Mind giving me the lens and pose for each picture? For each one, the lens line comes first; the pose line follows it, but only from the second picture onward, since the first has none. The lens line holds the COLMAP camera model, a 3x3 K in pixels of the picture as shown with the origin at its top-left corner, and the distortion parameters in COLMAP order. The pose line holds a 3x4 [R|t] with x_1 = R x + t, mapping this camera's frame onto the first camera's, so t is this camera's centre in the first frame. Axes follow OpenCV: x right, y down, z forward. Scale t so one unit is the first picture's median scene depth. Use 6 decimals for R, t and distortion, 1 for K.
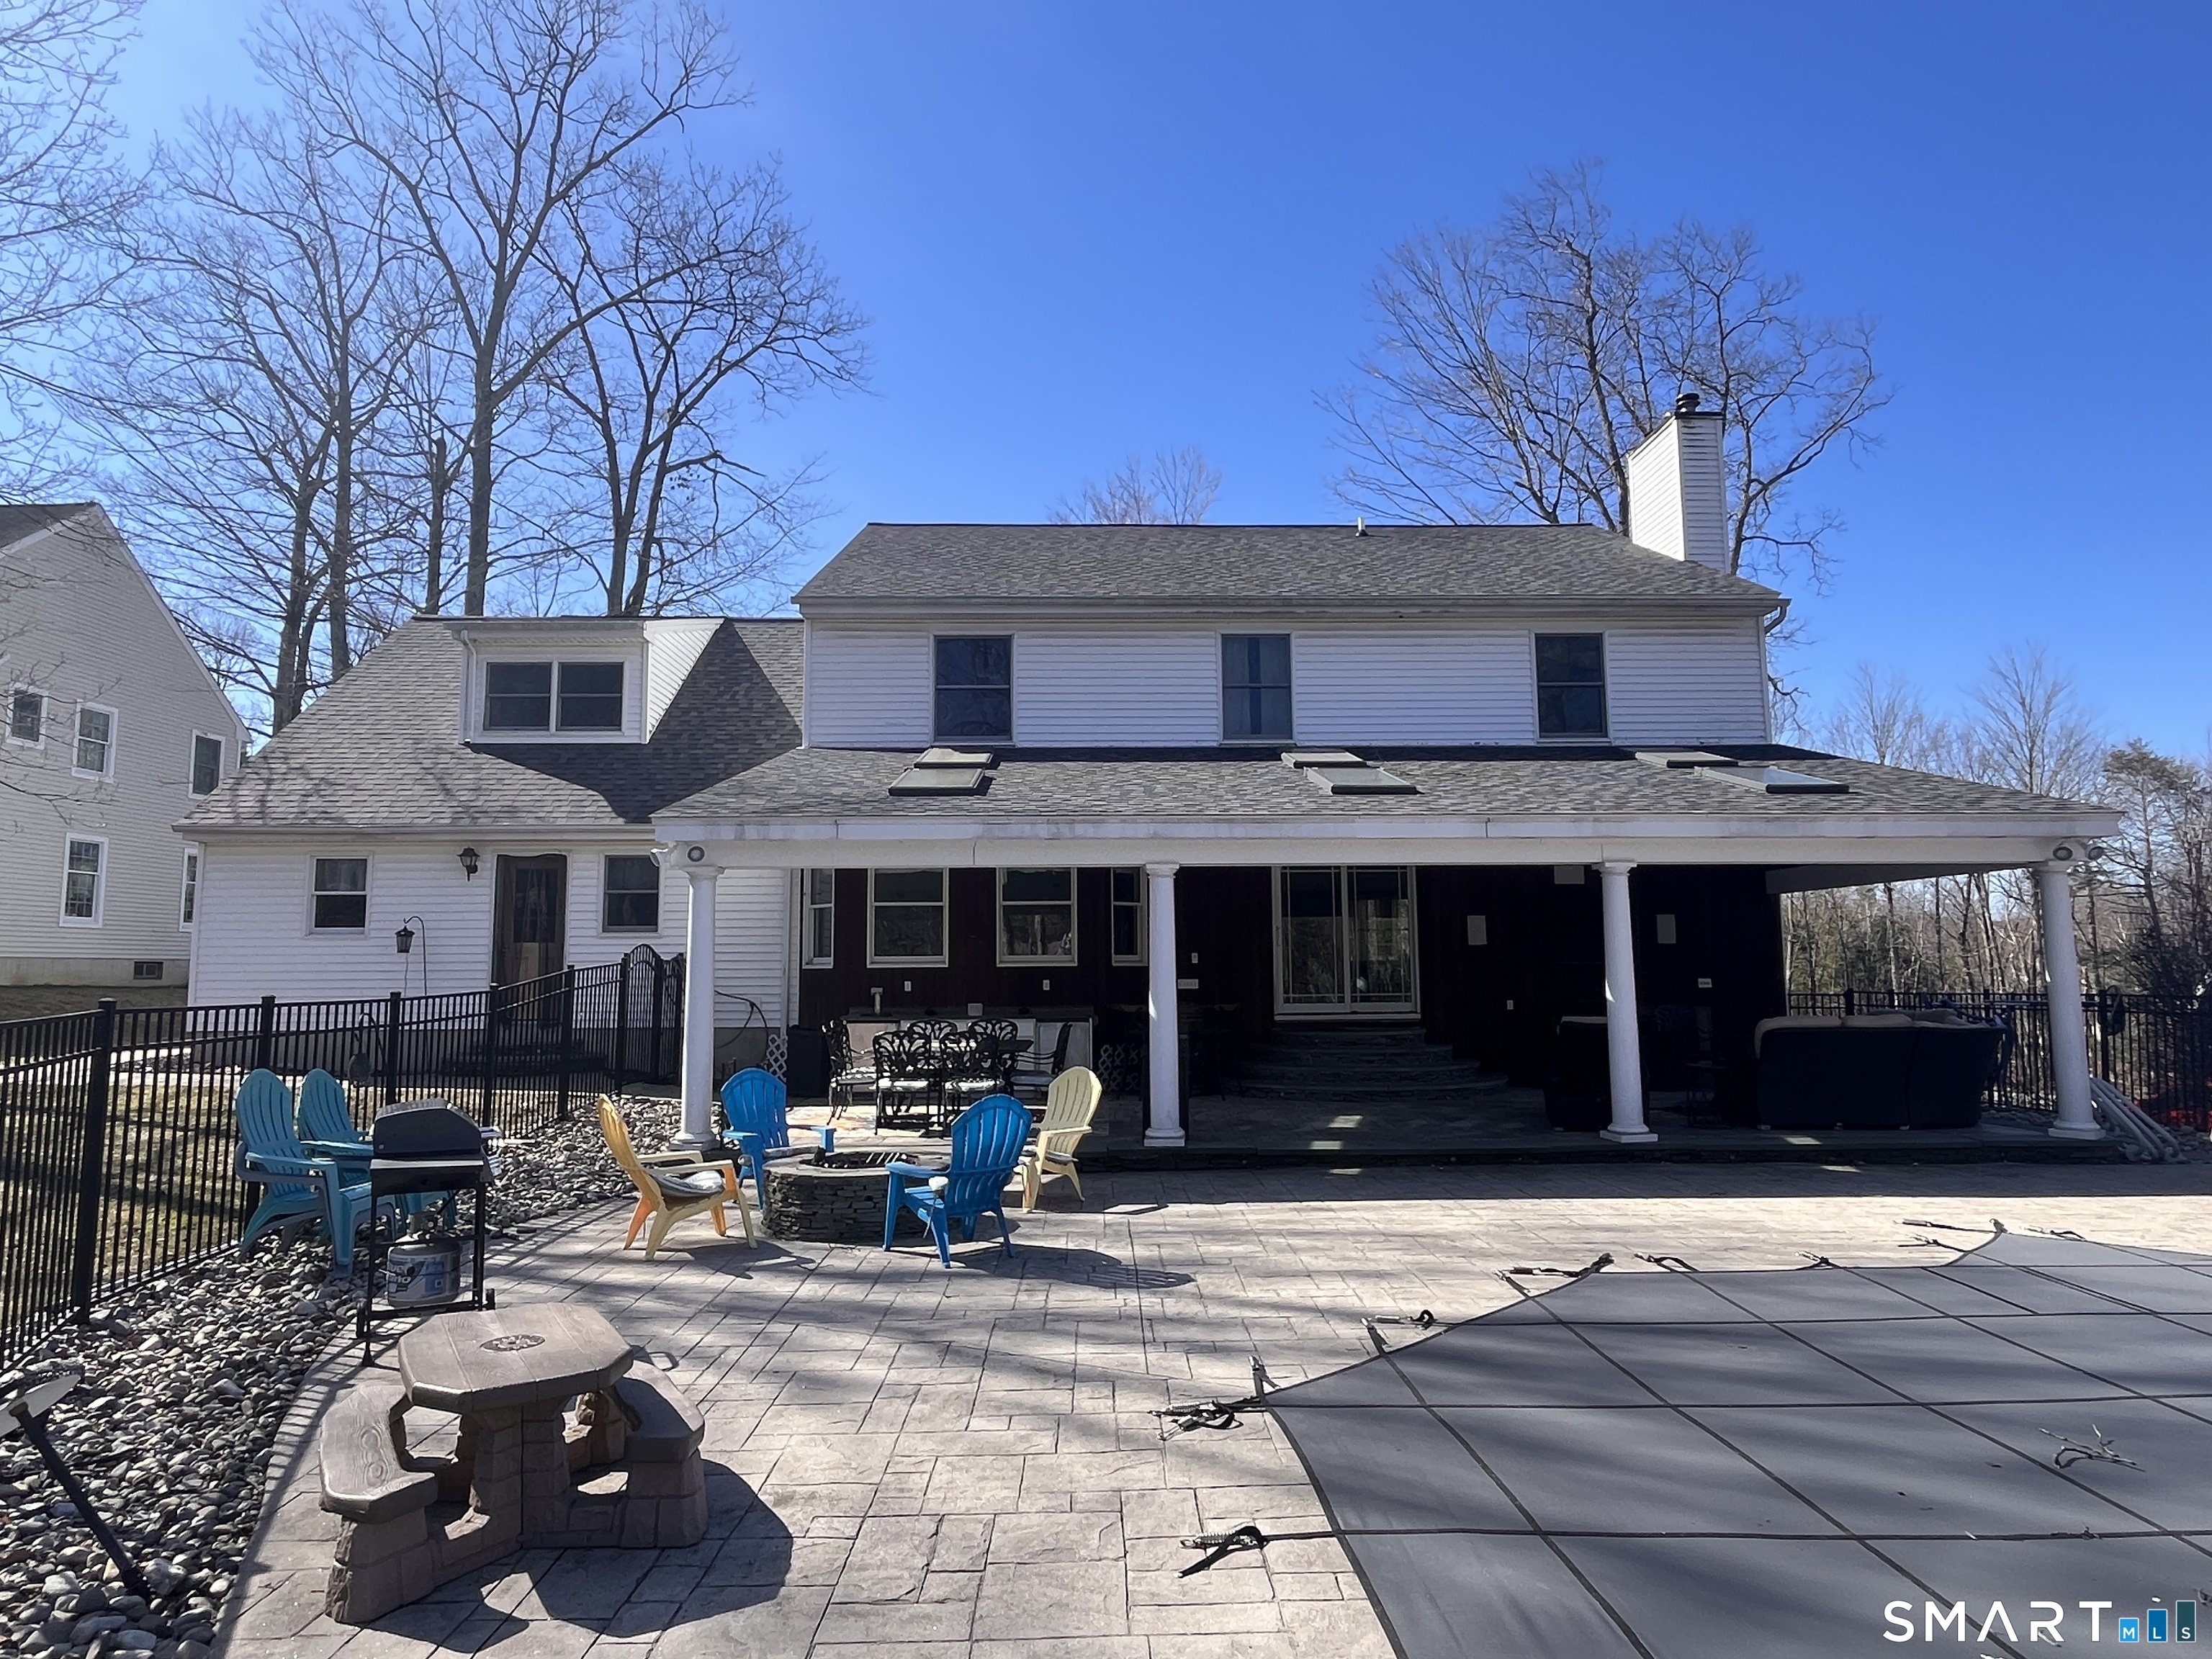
lens RADIAL K [[1317.1, 0, 1097.9], [0, 1317.1, 821.7], [0, 0, 1]] dist [-0.001276, -0.000253]
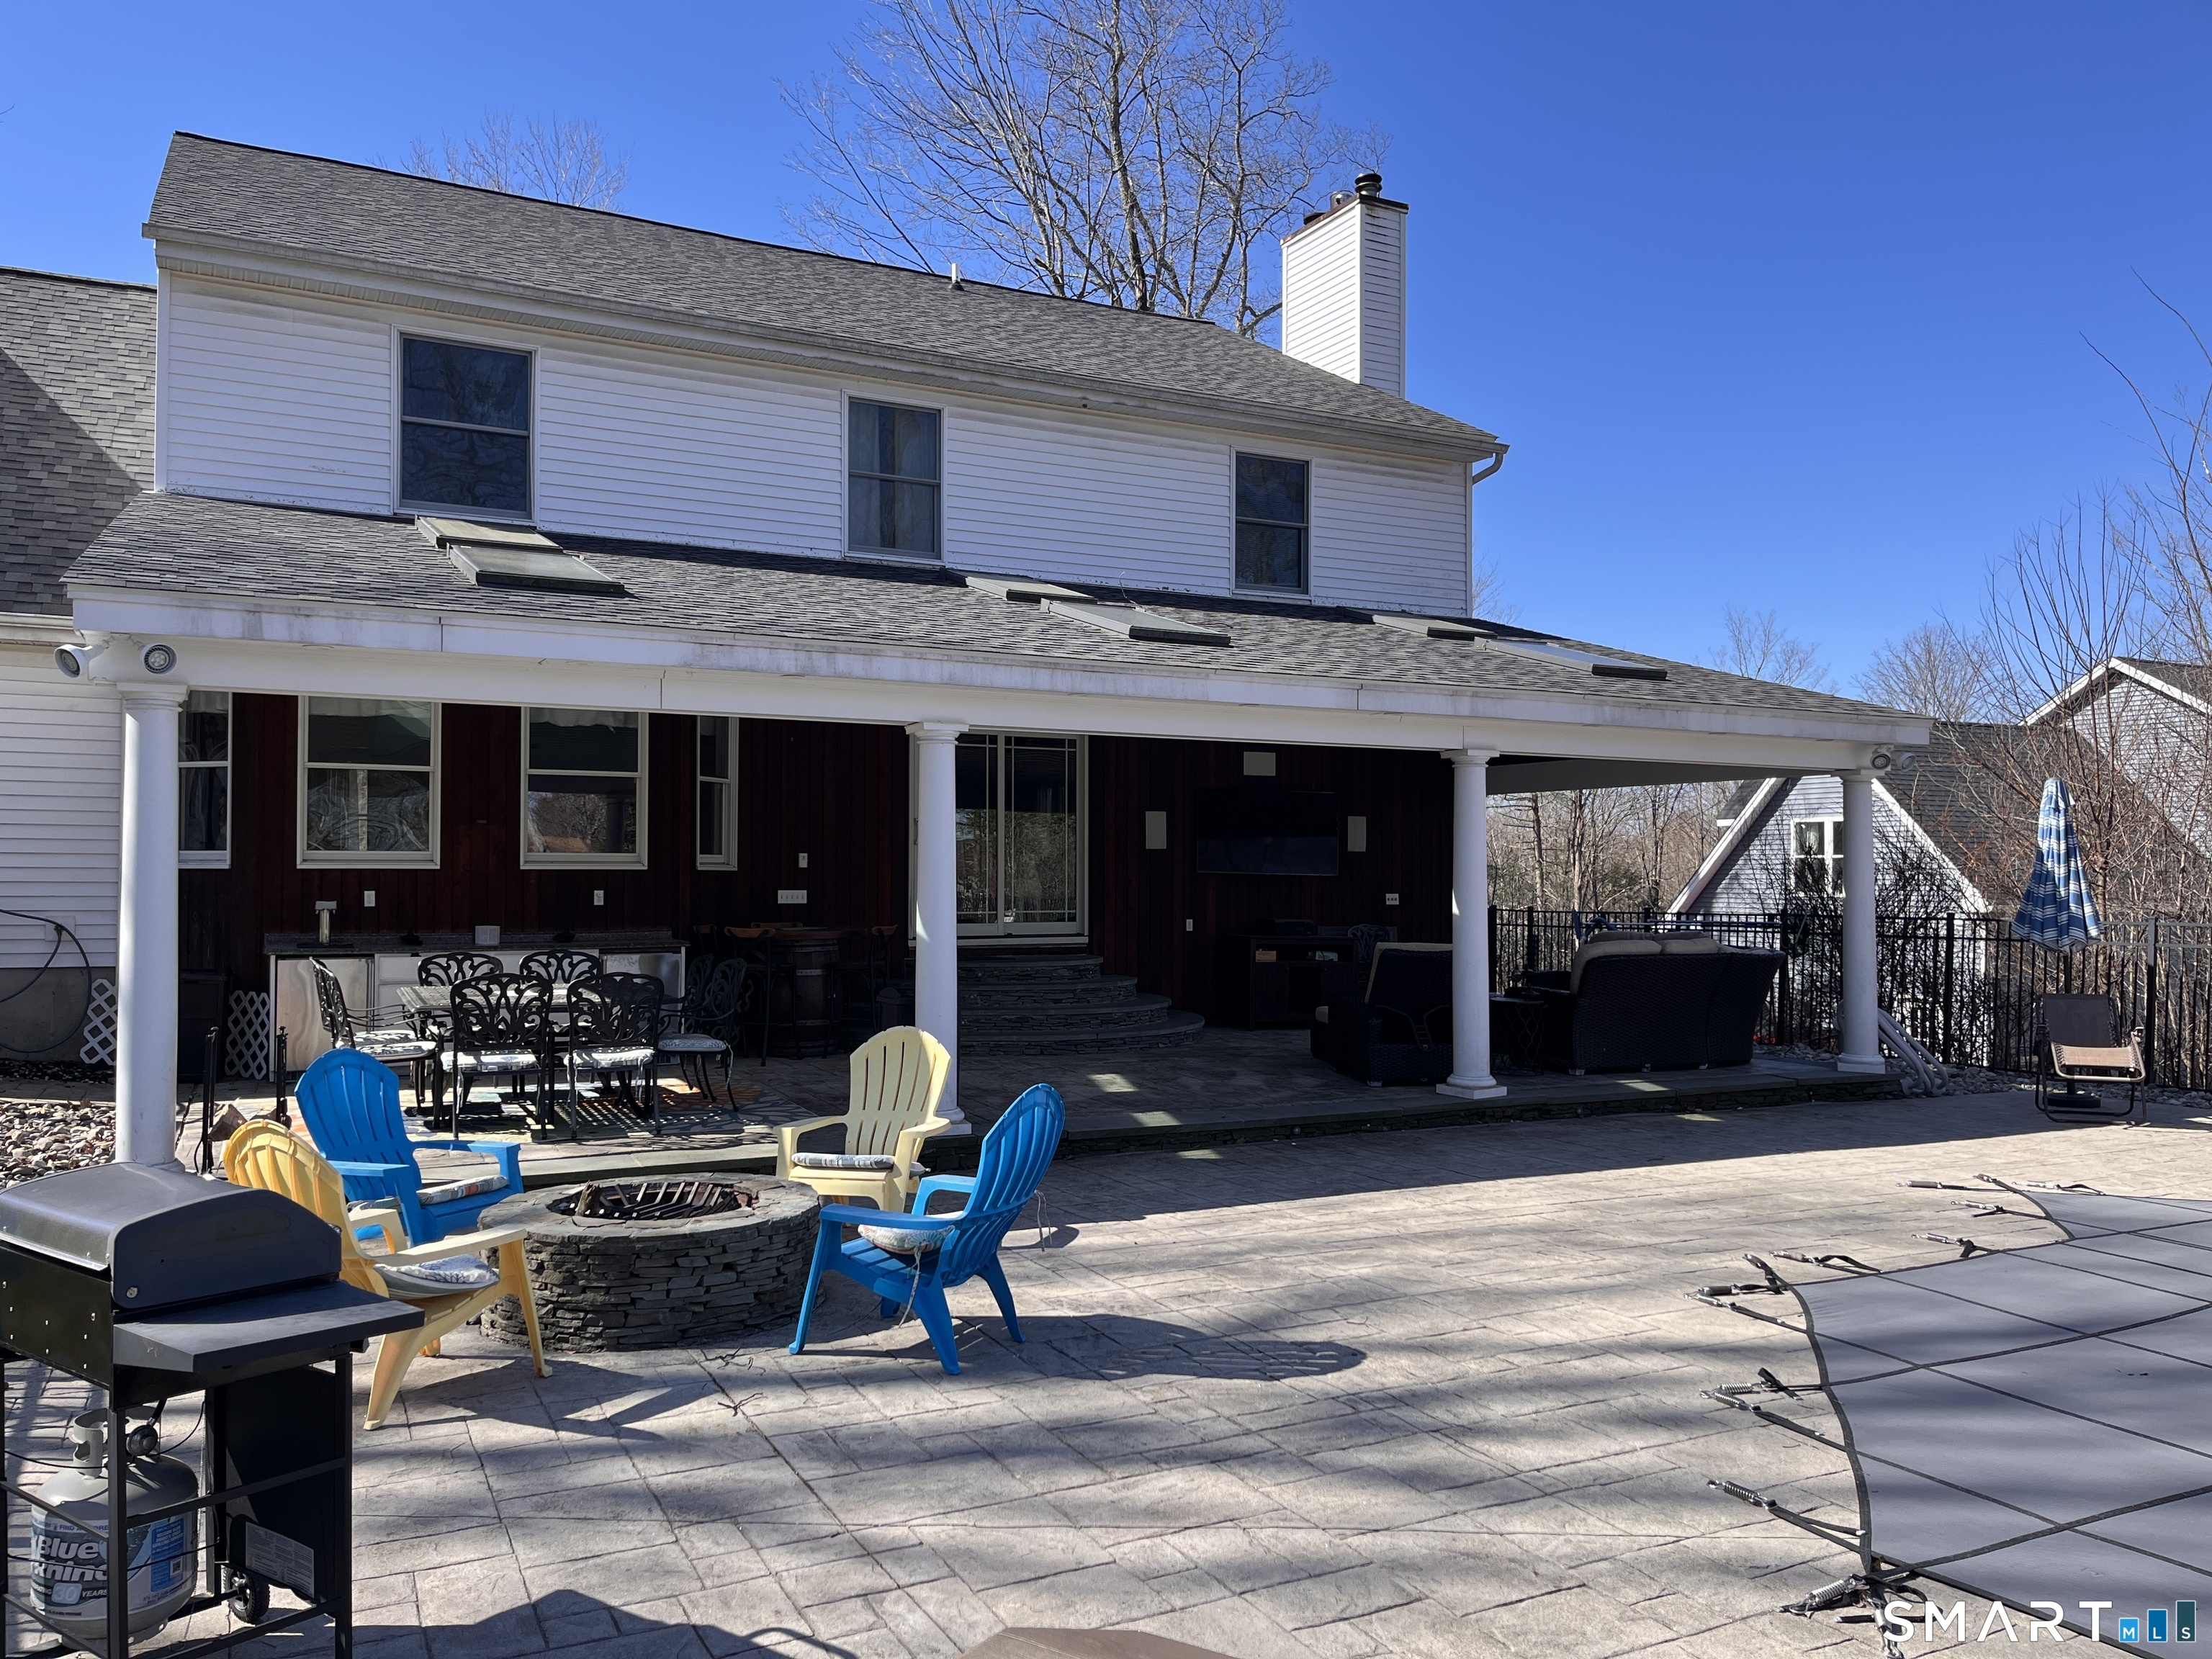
lens RADIAL K [[1659.8, 0, 1089.1], [0, 1659.8, 841.4], [0, 0, 1]] dist [0.059871, -0.058953]
pose [[0.900479, 0.020123, 0.434433, -0.170404], [-0.060019, 0.995120, 0.078313, 0.014459], [-0.430737, -0.096594, 0.897293, 0.135053]]
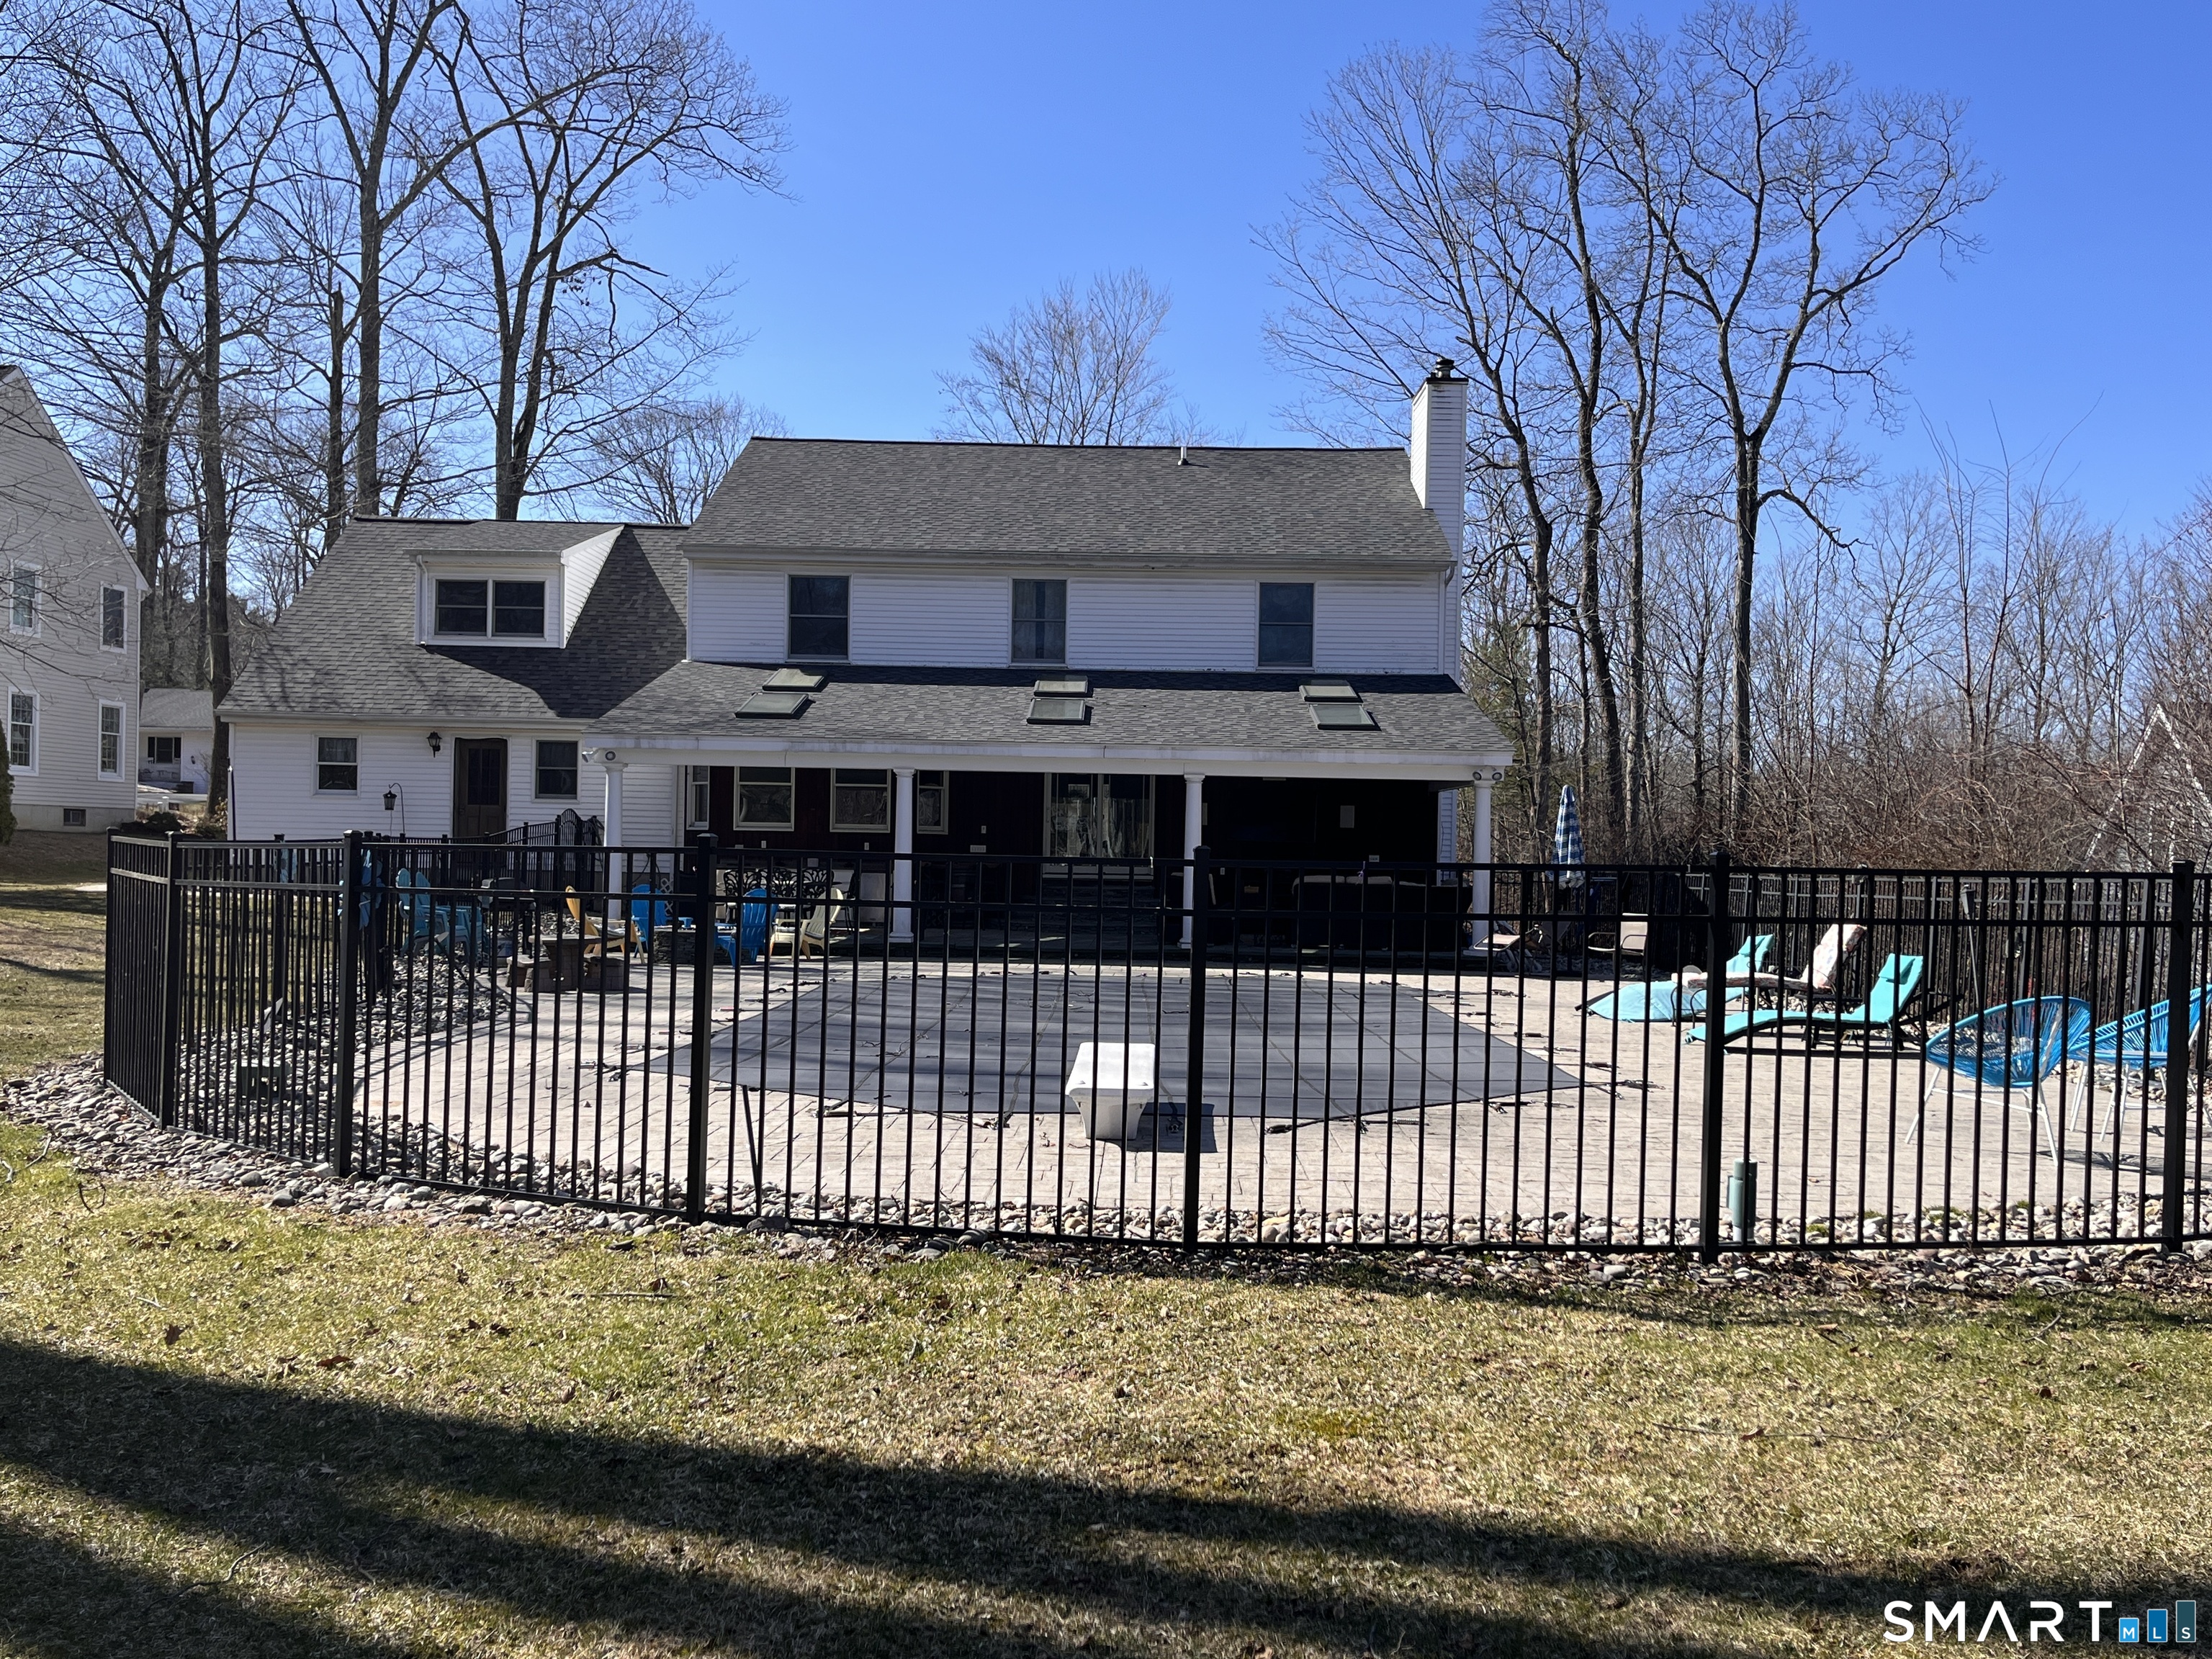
lens RADIAL K [[1937.7, 0, 1106.0], [0, 1937.7, 829.5], [0, 0, 1]] dist [0.053832, -0.015012]
pose [[0.999155, 0.026238, -0.031647, 0.252941], [-0.022856, 0.994431, 0.102878, -0.096770], [0.034170, -0.102068, 0.994190, -0.904708]]
